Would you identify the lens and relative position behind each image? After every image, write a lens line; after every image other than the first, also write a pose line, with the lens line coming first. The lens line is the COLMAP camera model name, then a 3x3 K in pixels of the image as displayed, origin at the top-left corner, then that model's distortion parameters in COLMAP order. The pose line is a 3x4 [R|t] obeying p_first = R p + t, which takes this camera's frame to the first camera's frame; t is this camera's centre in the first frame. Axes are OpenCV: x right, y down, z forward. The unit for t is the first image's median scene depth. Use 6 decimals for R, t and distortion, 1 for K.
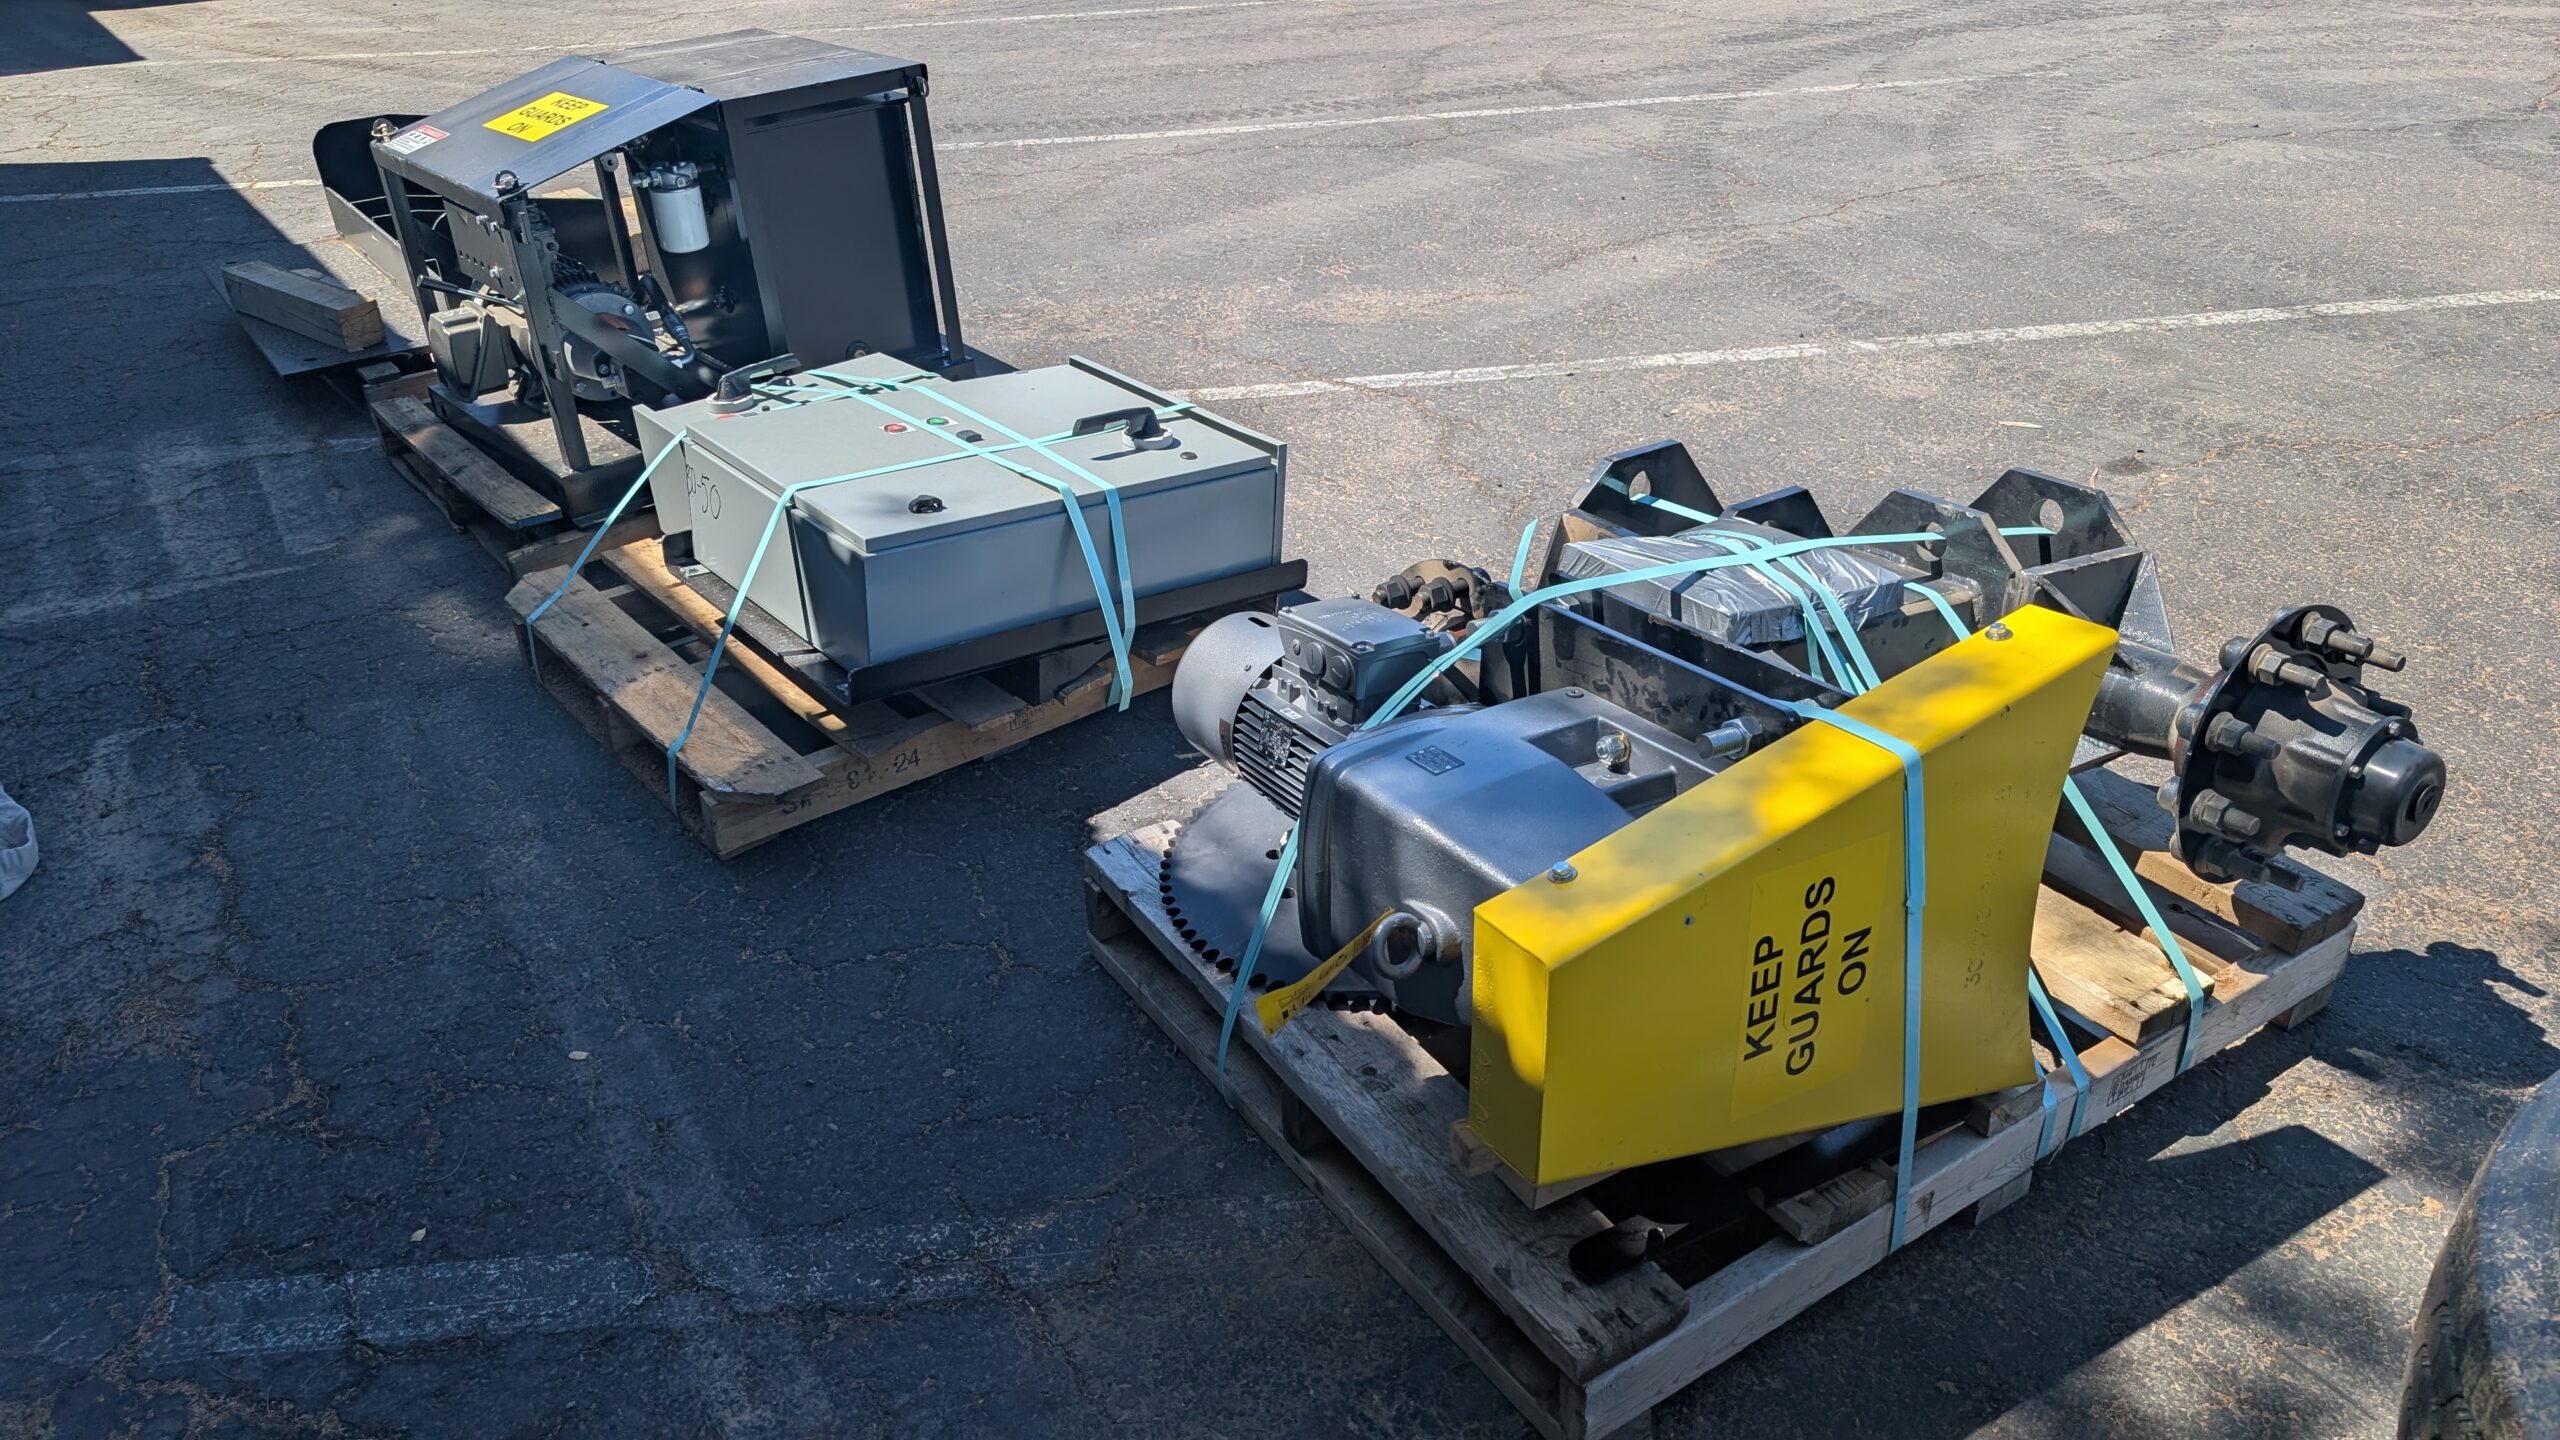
lens RADIAL K [[1886.2, 0, 1280.0], [0, 1886.2, 720.0], [0, 0, 1]] dist [0.008957, 0.003665]
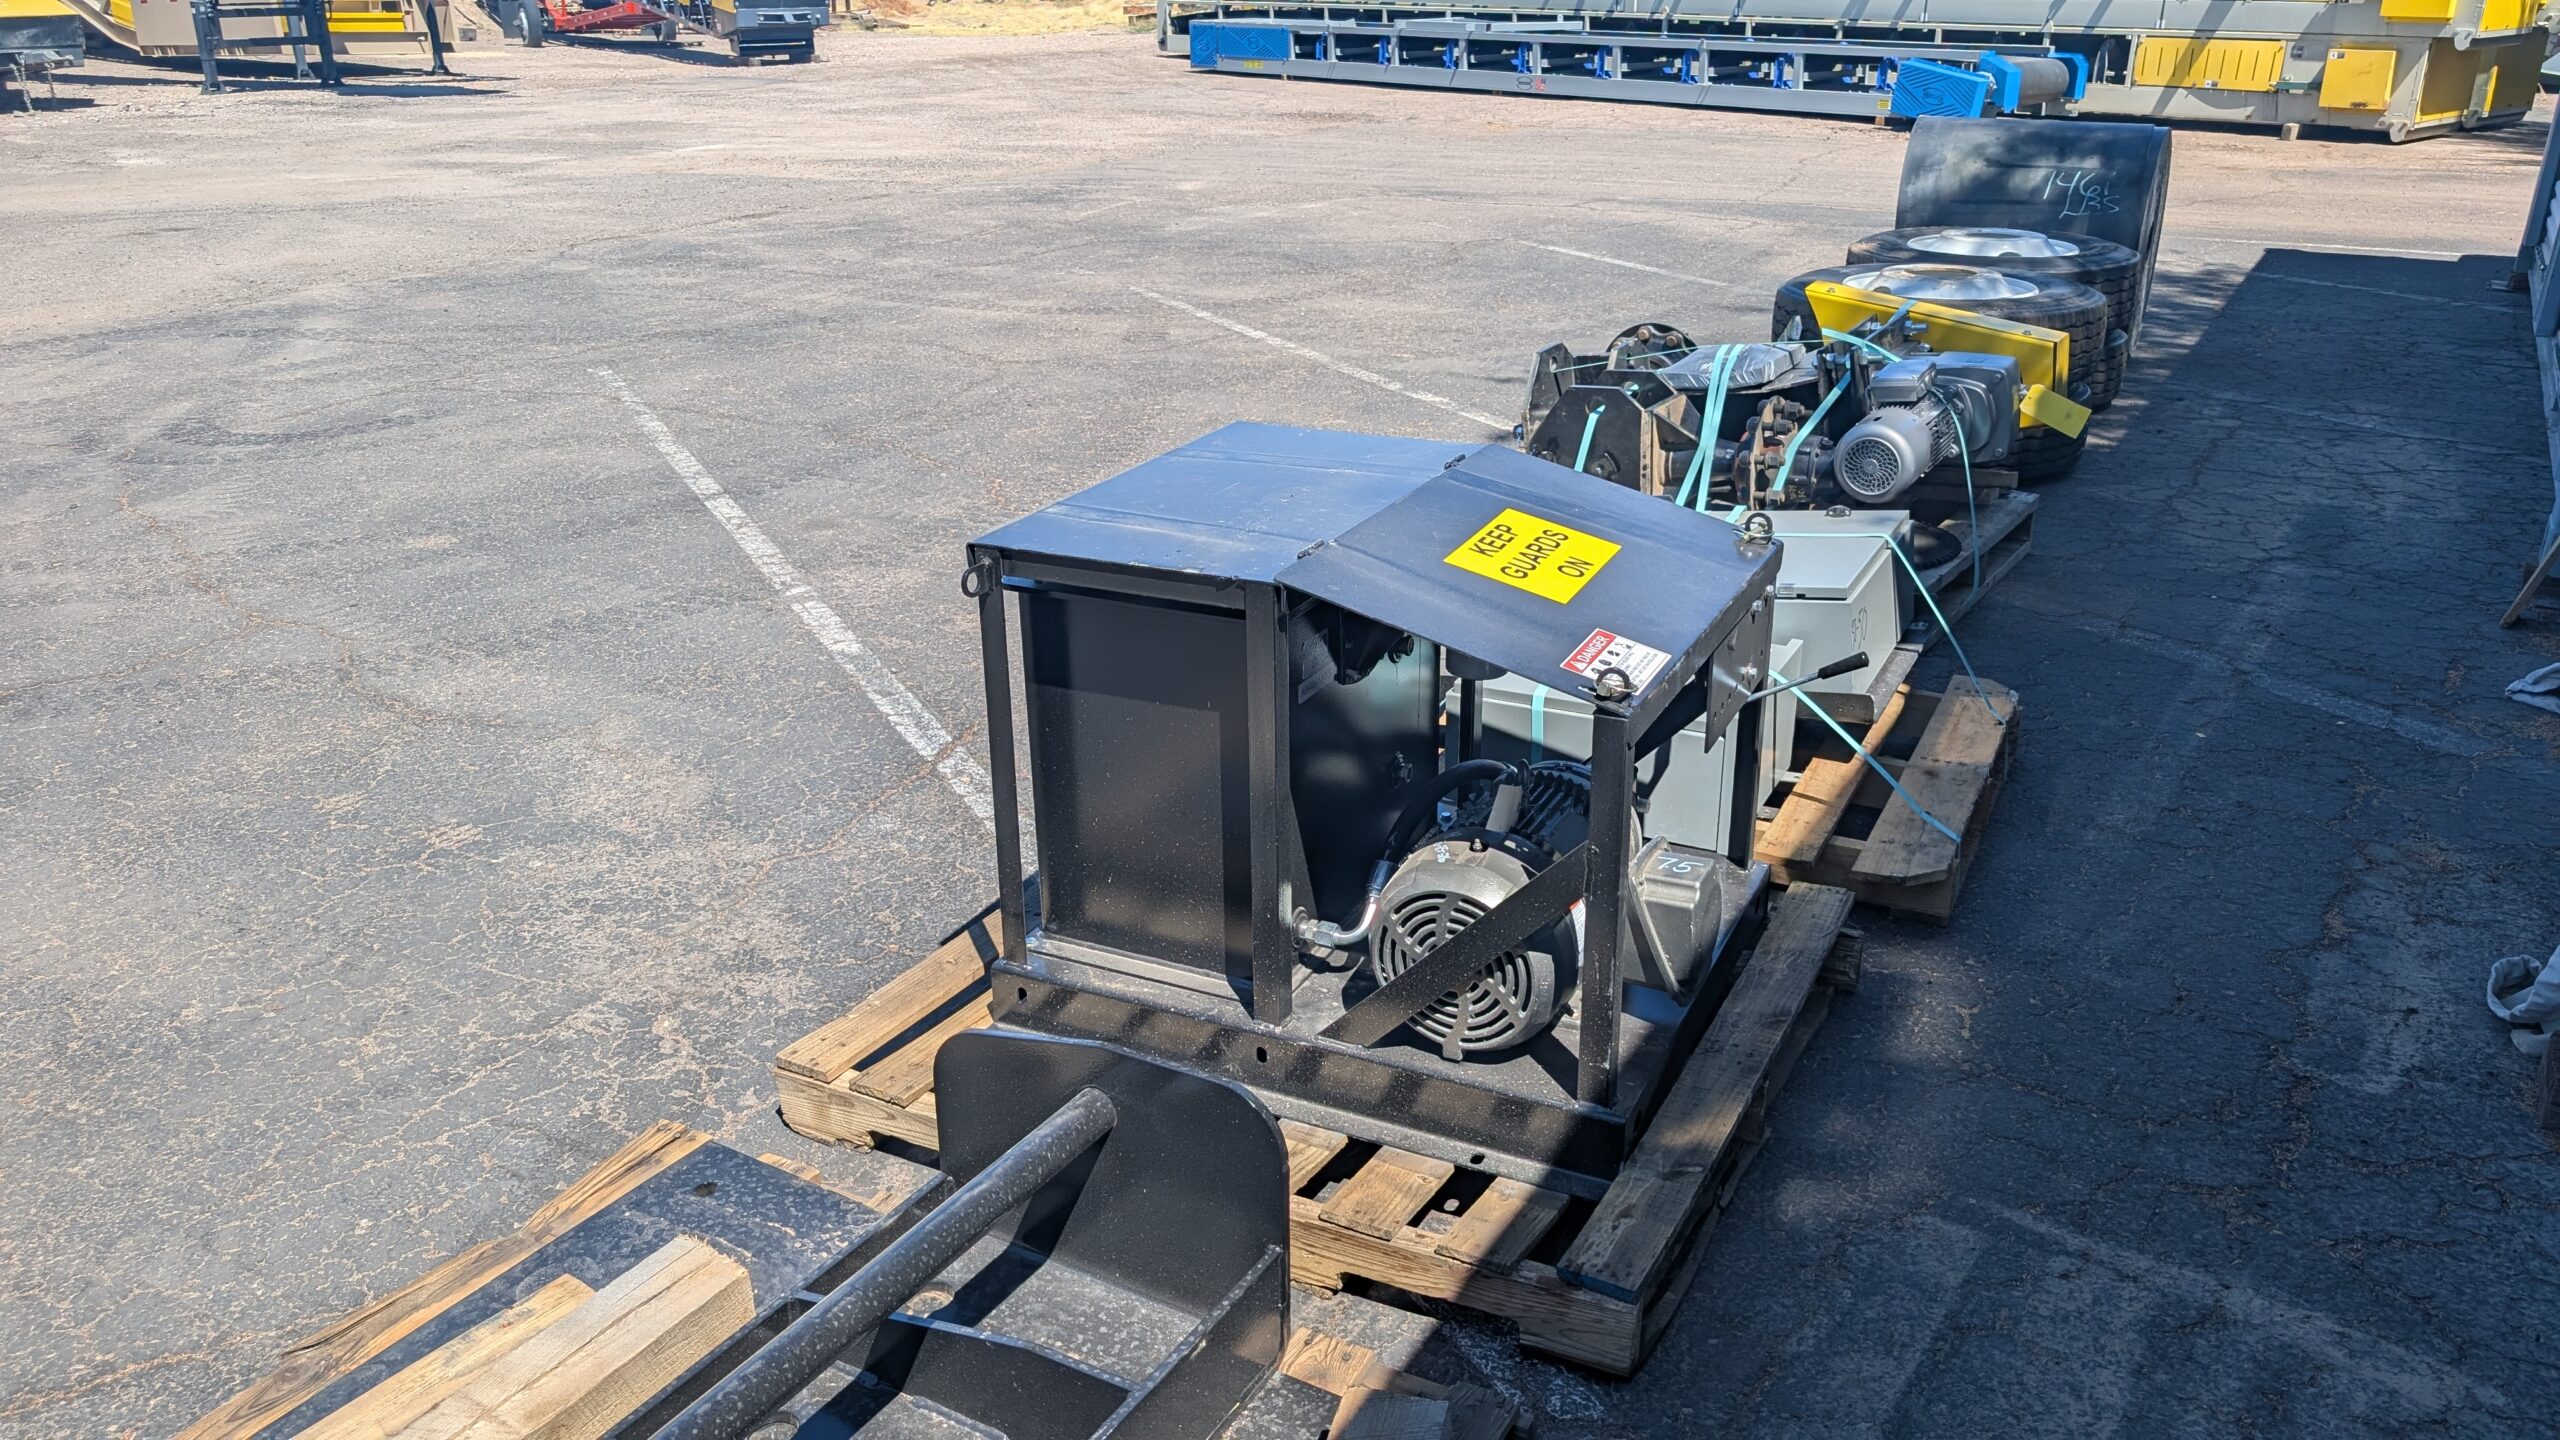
lens RADIAL K [[1886.2, 0, 1280.0], [0, 1886.2, 720.0], [0, 0, 1]] dist [0.008957, 0.003665]
pose [[-0.402452, -0.287474, 0.869133, -0.921213], [0.480764, 0.741576, 0.467901, -0.613948], [-0.779037, 0.606155, -0.160241, 1.177657]]
